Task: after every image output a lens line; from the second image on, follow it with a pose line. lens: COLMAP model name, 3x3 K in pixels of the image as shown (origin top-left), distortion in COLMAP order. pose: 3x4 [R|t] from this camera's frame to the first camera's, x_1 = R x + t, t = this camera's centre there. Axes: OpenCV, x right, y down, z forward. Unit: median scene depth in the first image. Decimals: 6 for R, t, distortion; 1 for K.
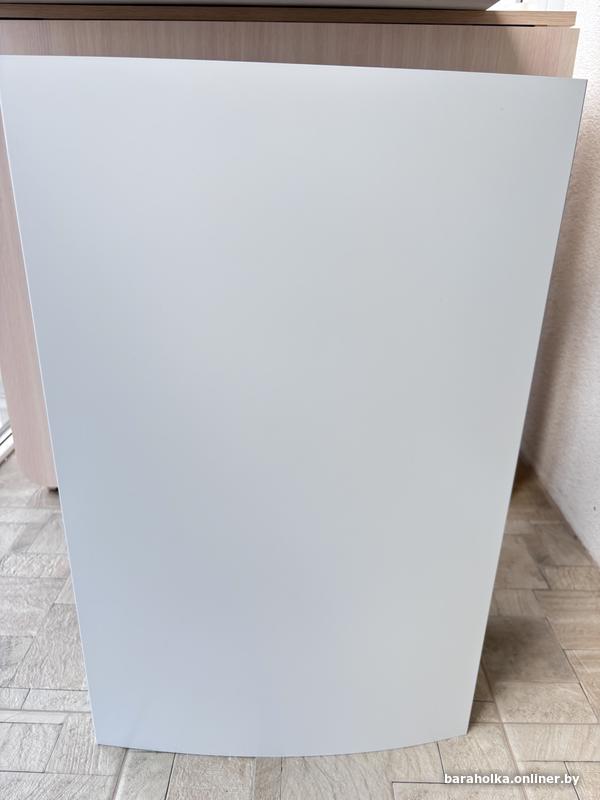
lens RADIAL K [[611.0, 0, 298.9], [0, 611.0, 396.5], [0, 0, 1]] dist [-0.012372, -0.027728]
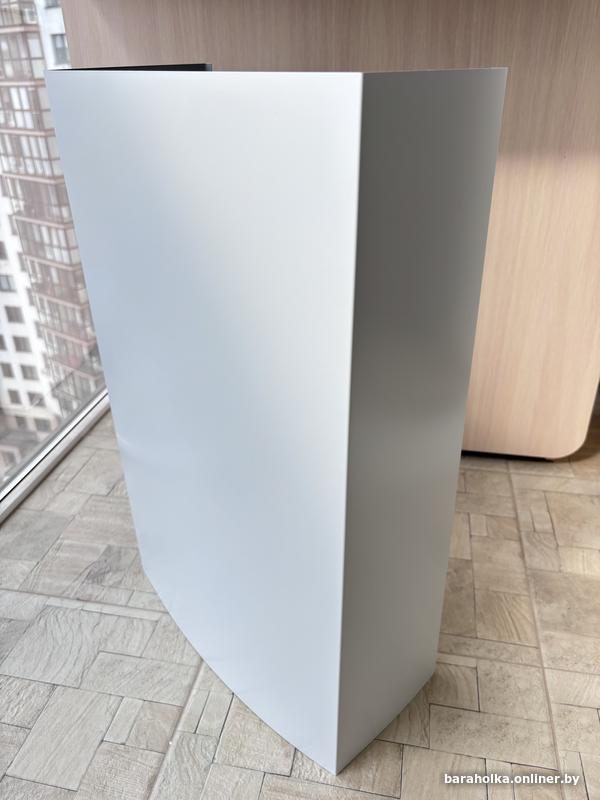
lens RADIAL K [[611.0, 0, 300.7], [0, 611.0, 401.5], [0, 0, 1]] dist [-0.012372, -0.027728]
pose [[0.982748, 0.054429, -0.176757, 0.079541], [-0.034396, 0.992829, 0.114486, -0.043471], [0.181721, -0.106432, 0.977573, -0.090769]]
